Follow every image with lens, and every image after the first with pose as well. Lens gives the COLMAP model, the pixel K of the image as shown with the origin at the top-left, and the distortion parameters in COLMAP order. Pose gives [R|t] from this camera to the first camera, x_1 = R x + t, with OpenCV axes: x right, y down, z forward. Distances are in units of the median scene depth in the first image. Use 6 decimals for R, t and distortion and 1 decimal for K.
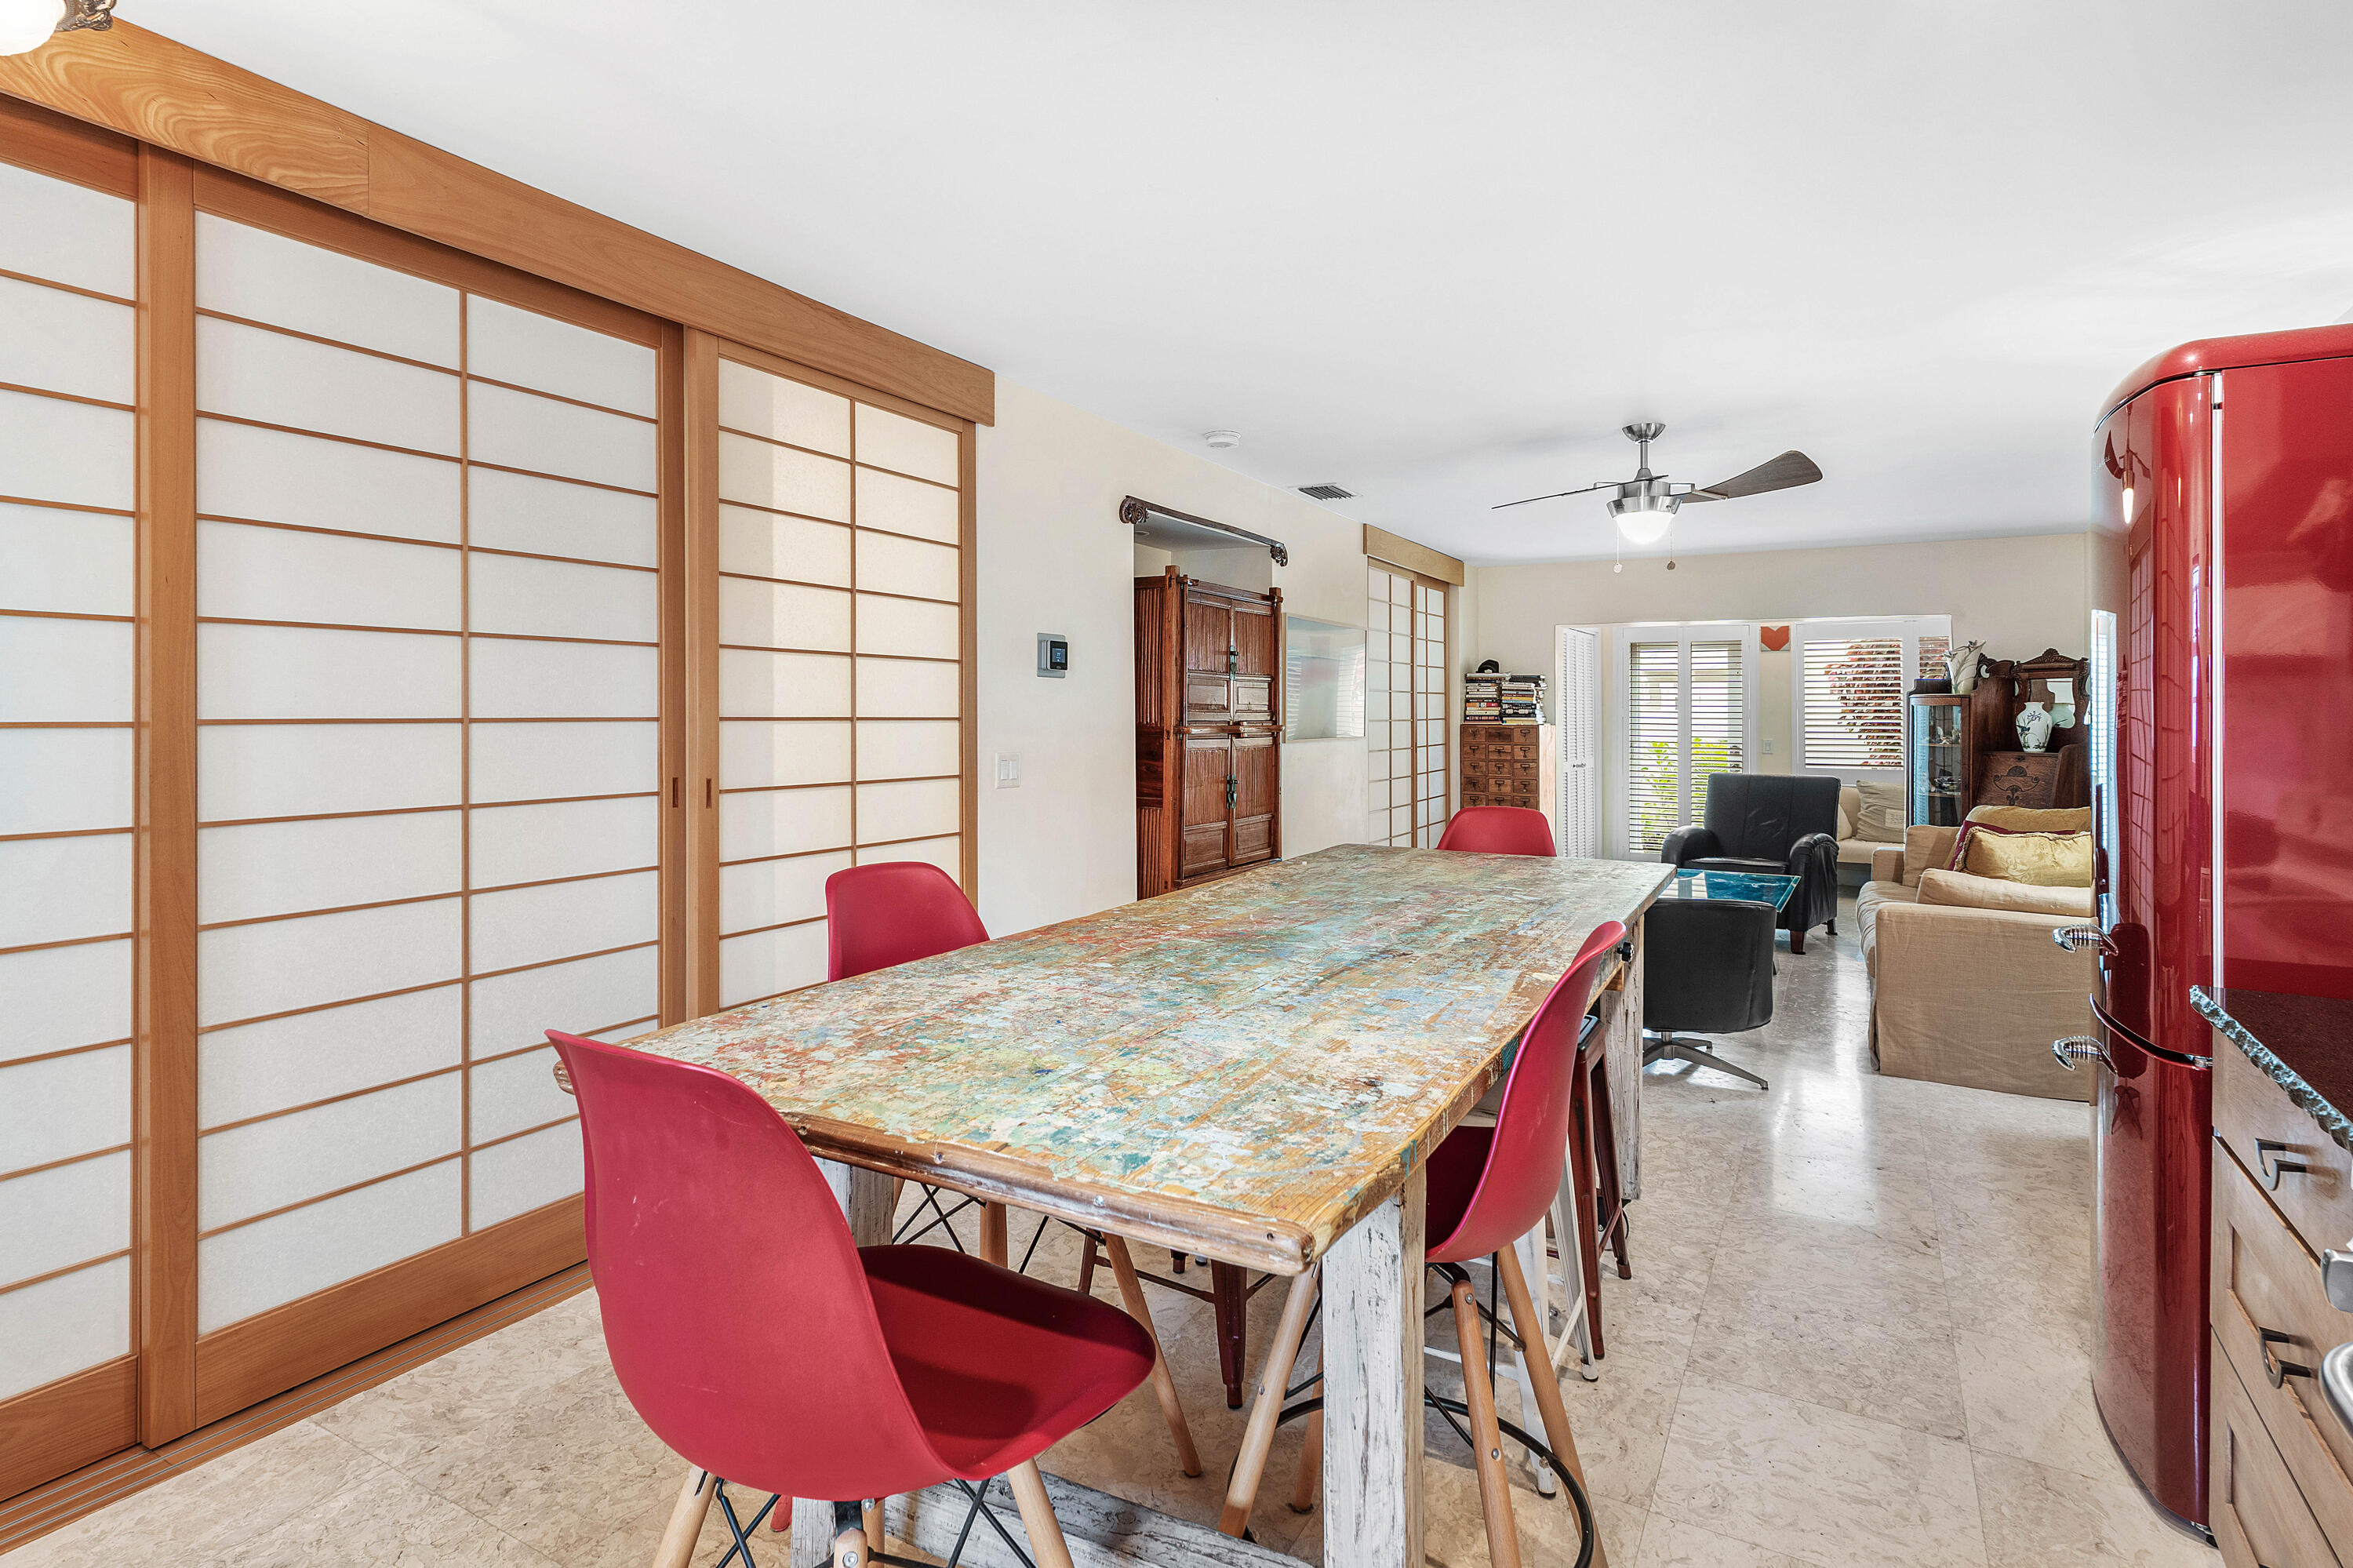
lens RADIAL K [[1198.0, 0, 1150.2], [0, 1198.0, 703.5], [0, 0, 1]] dist [0.000120, 0.001210]
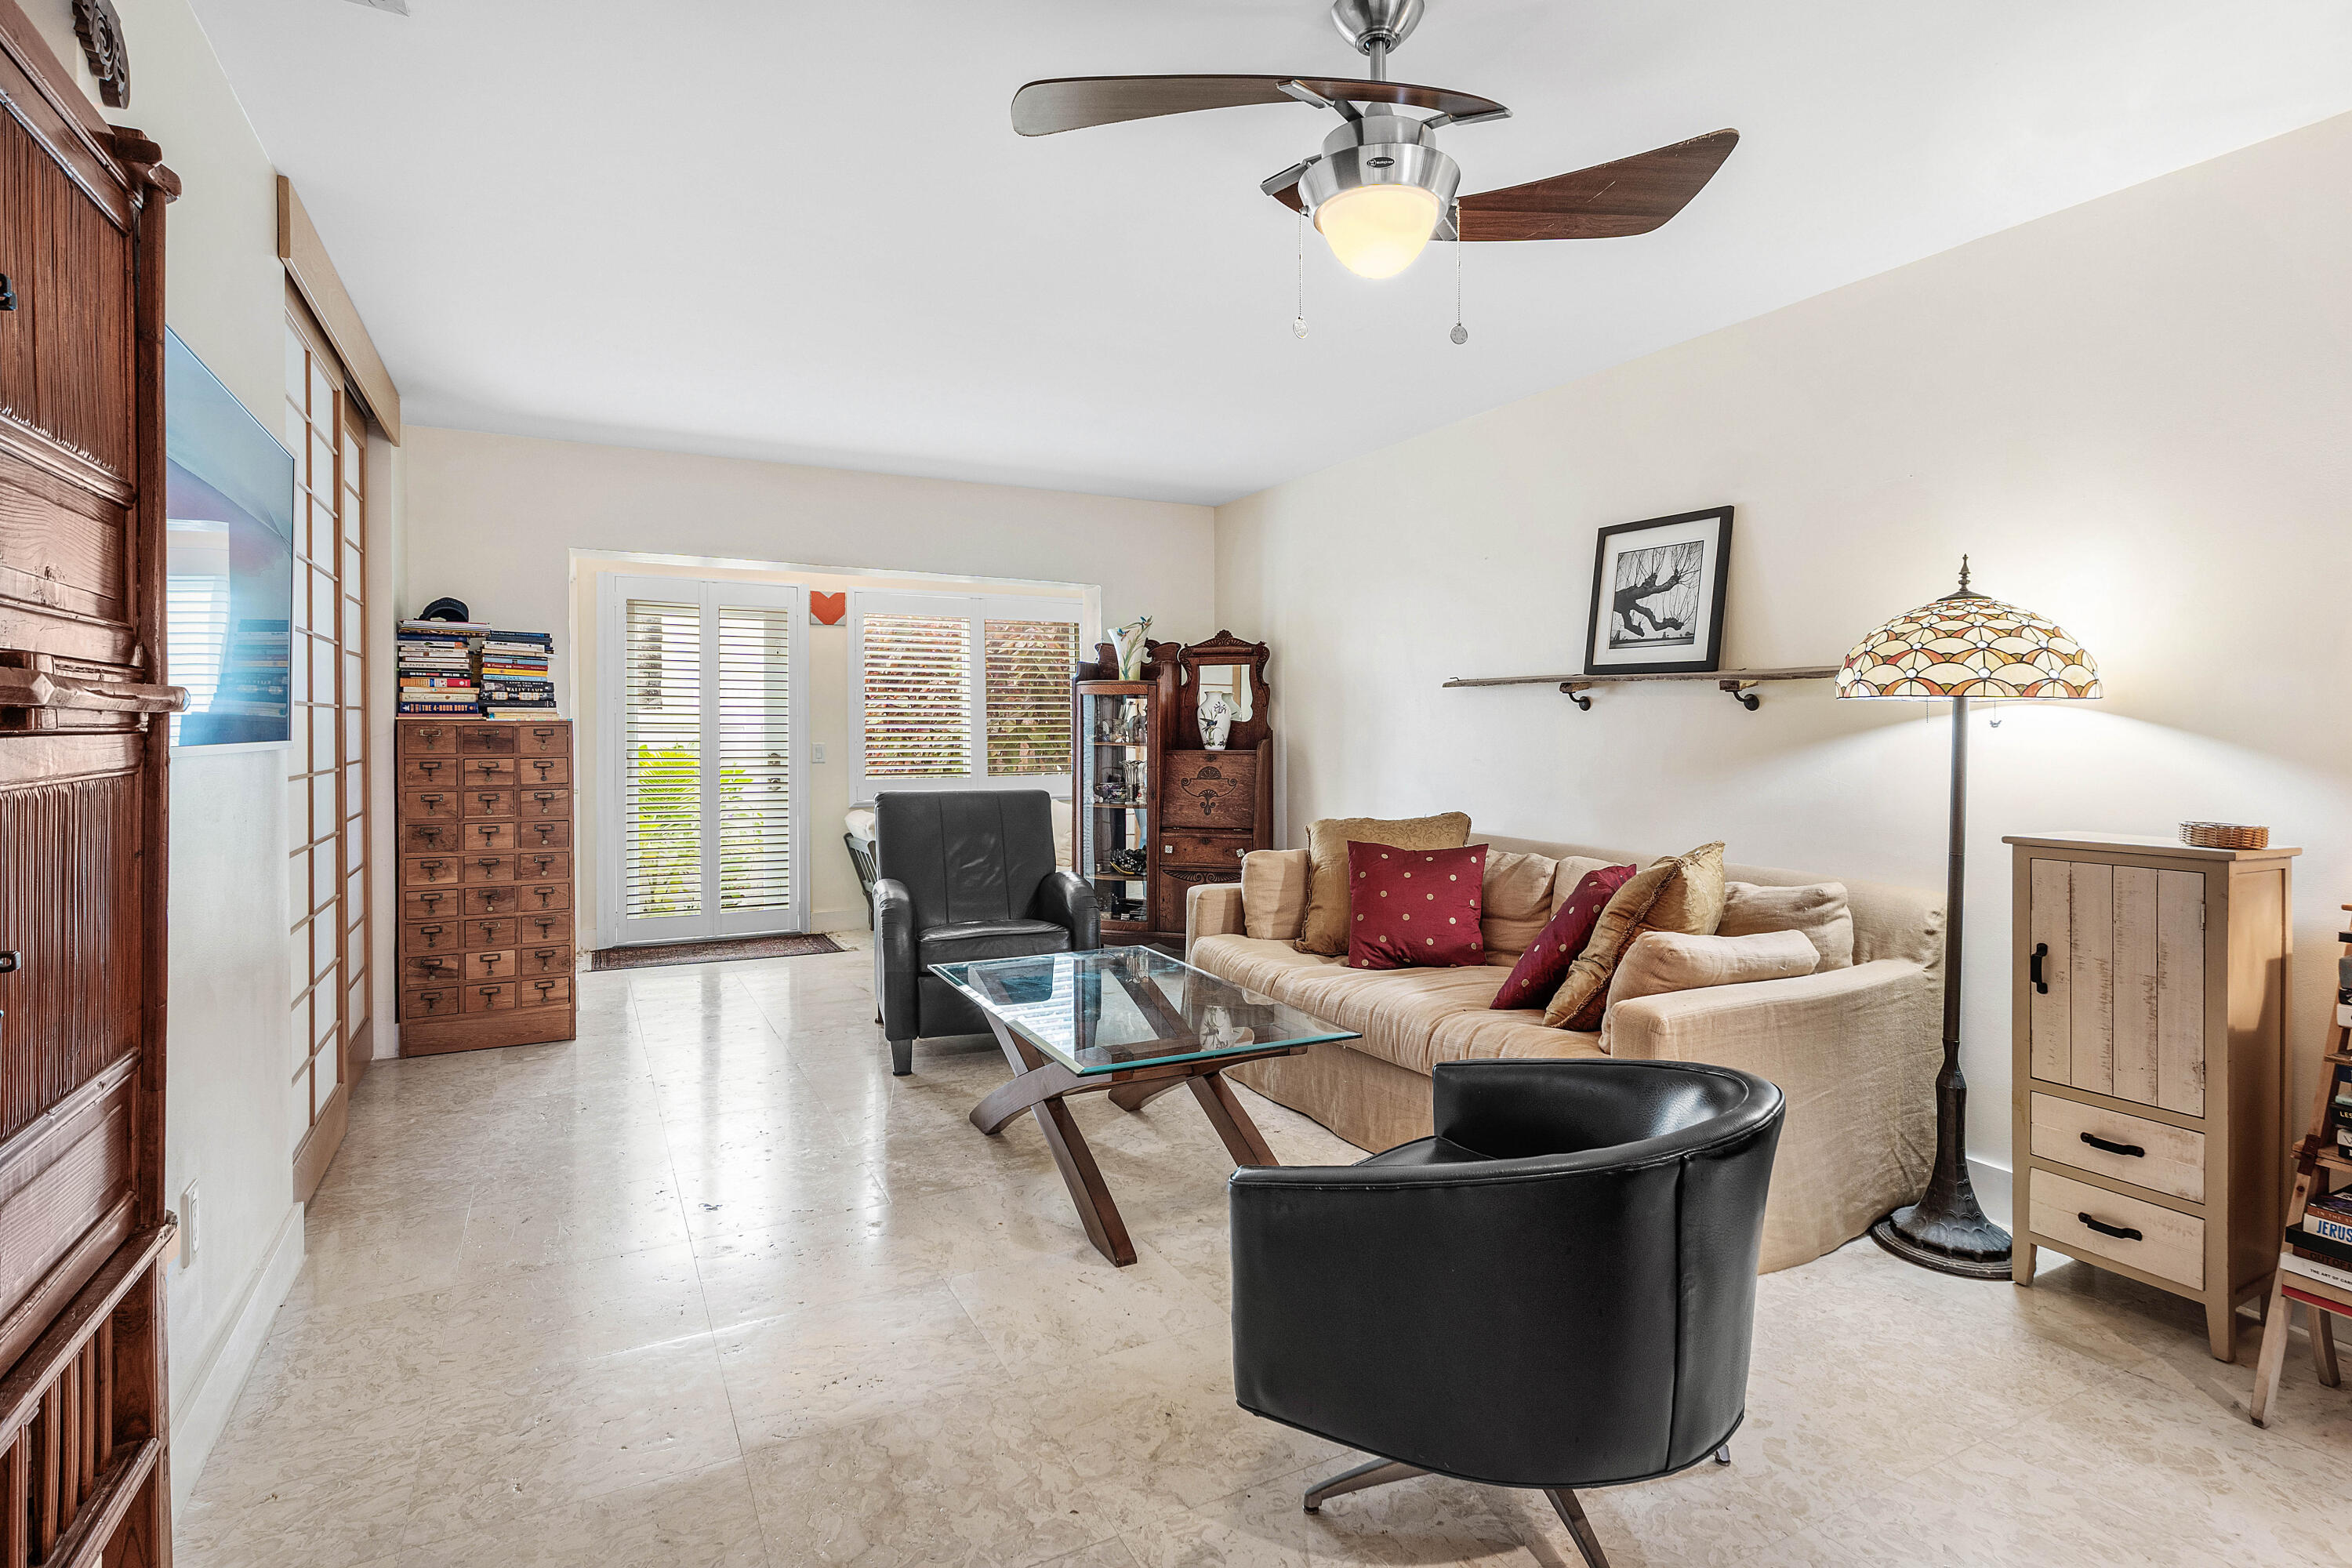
lens RADIAL K [[1197.4, 0, 1222.5], [0, 1197.4, 728.1], [0, 0, 1]] dist [0.000120, 0.001210]
pose [[0.509579, -0.002922, 0.860419, 0.004992], [-0.006439, 0.999953, 0.007209, 0.017414], [-0.860400, -0.009214, 0.509537, 0.521077]]
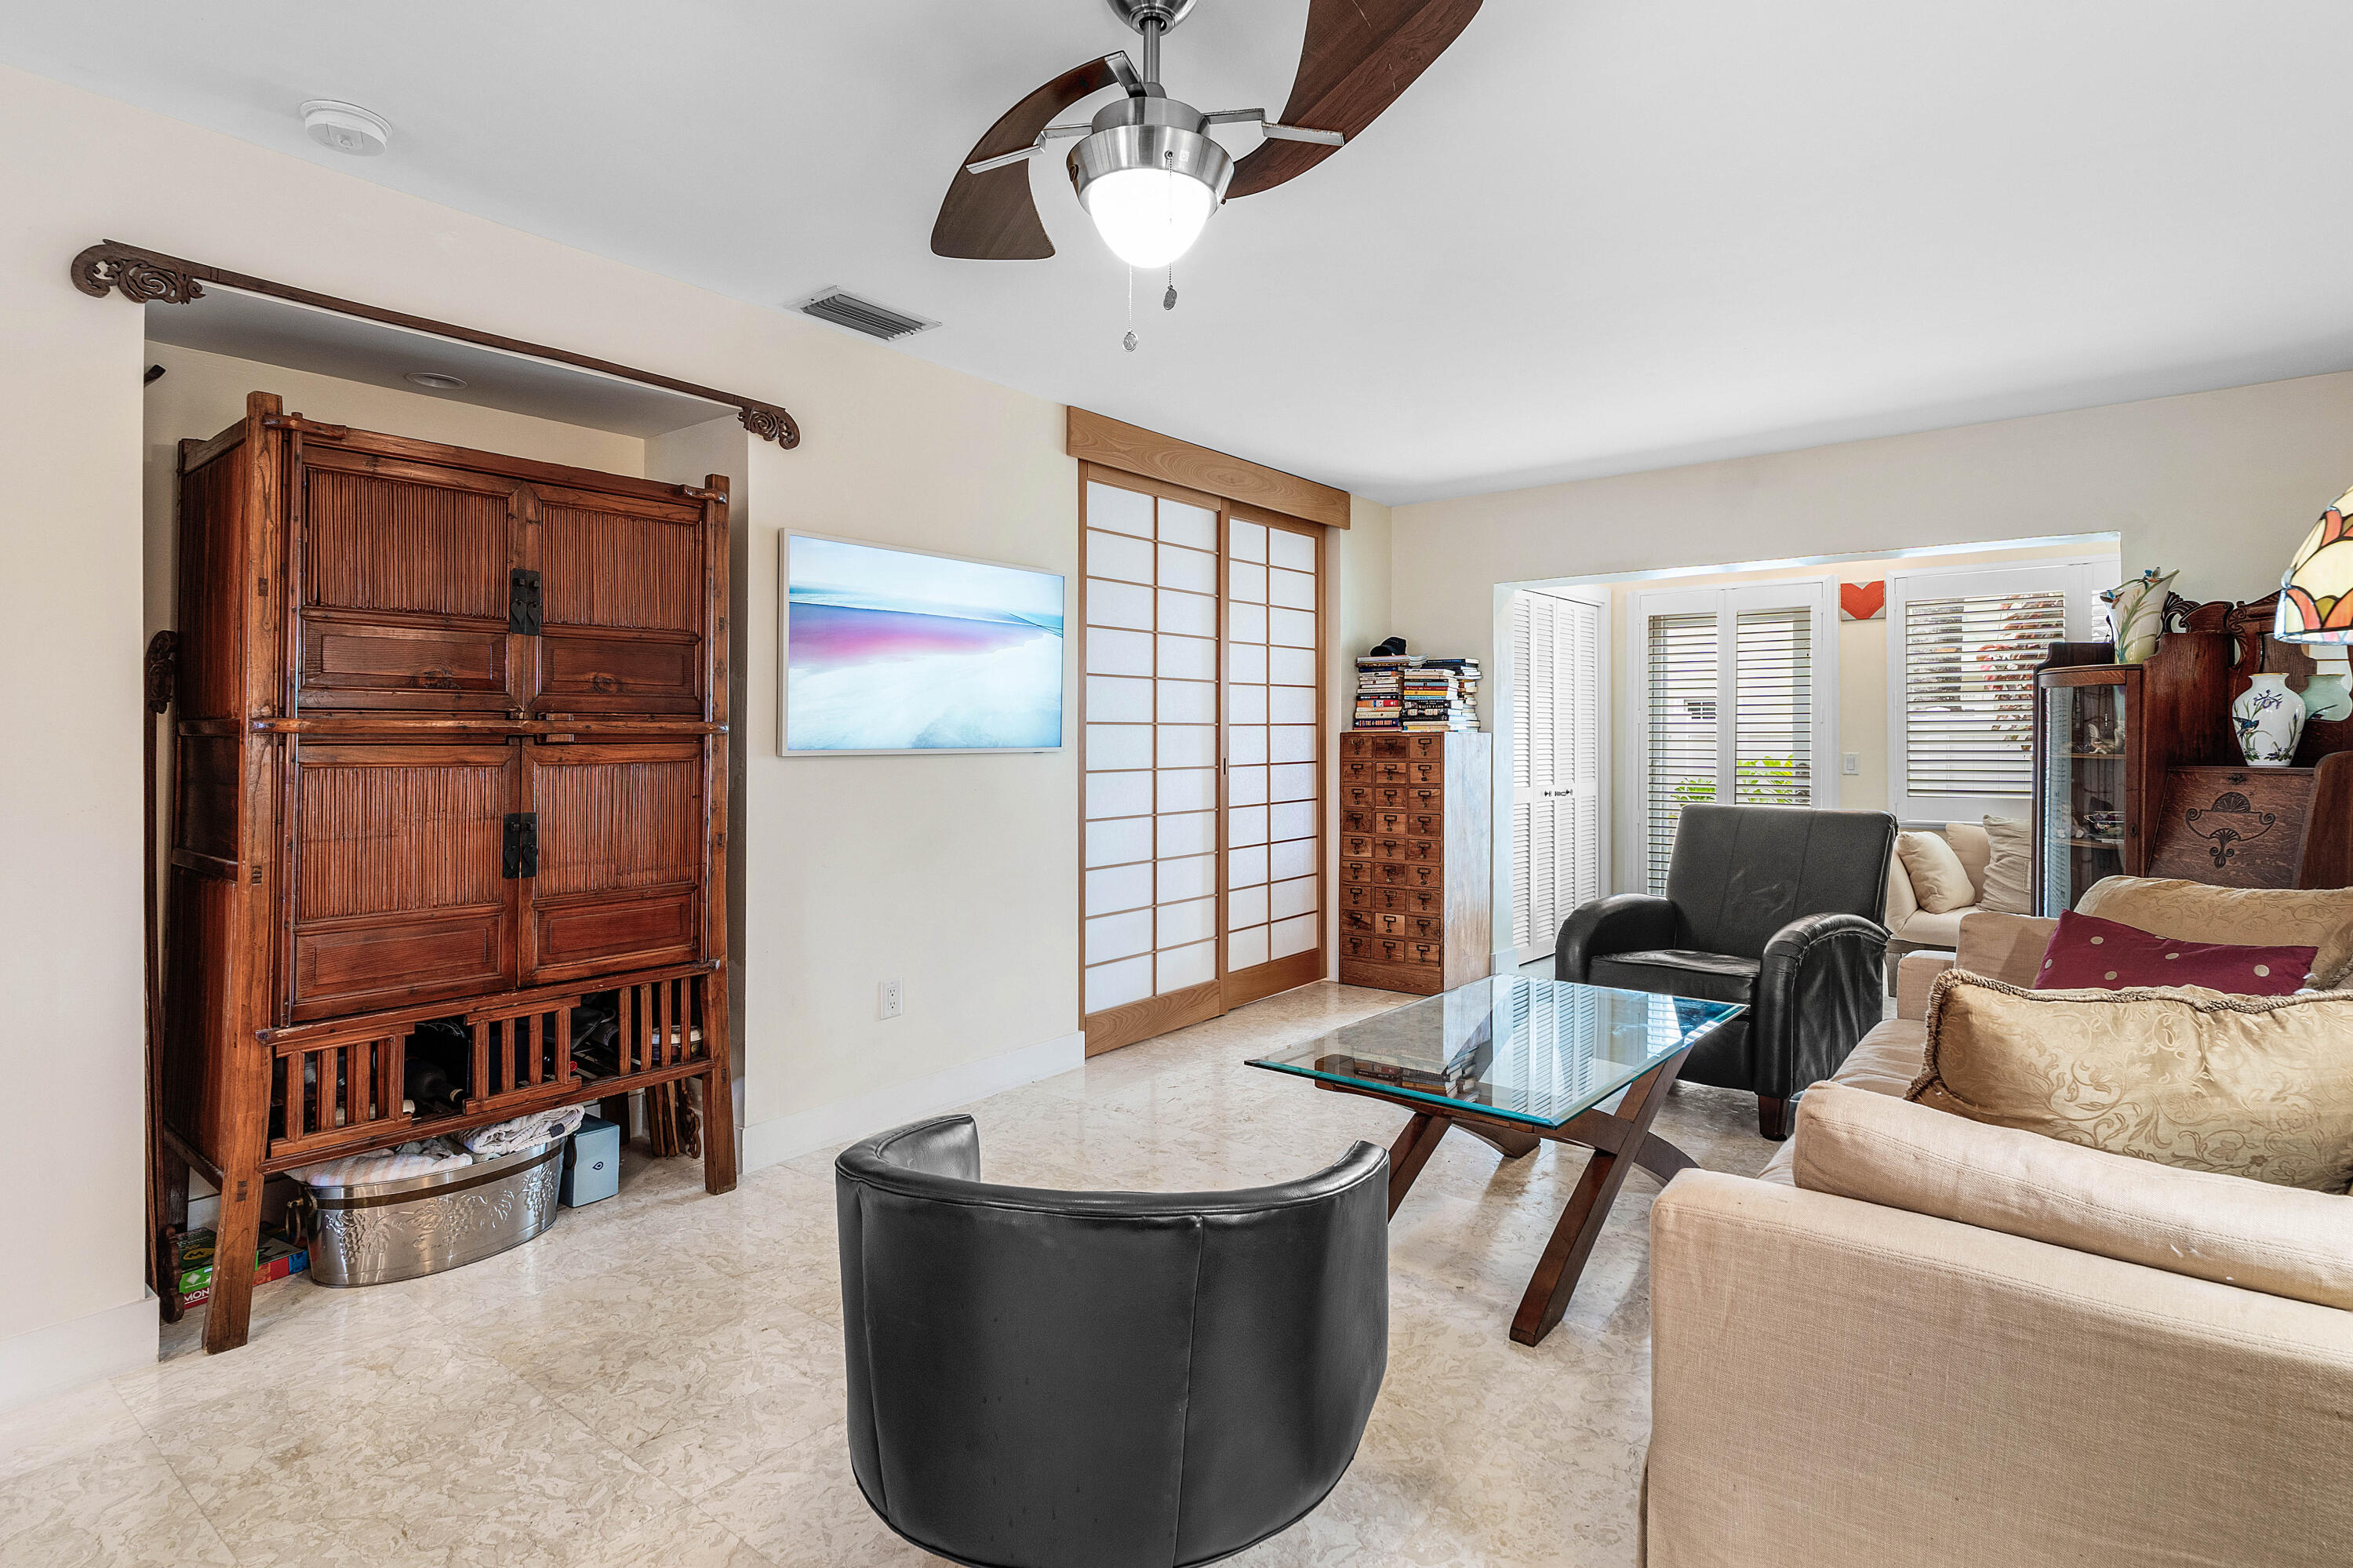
lens RADIAL K [[1198.0, 0, 1176.7], [0, 1198.0, 746.8], [0, 0, 1]] dist [0.000120, 0.001210]
pose [[0.990199, -0.007679, -0.139455, 0.304217], [0.009478, 0.999880, 0.012238, 0.018946], [0.139344, -0.013440, 0.990153, 0.370505]]
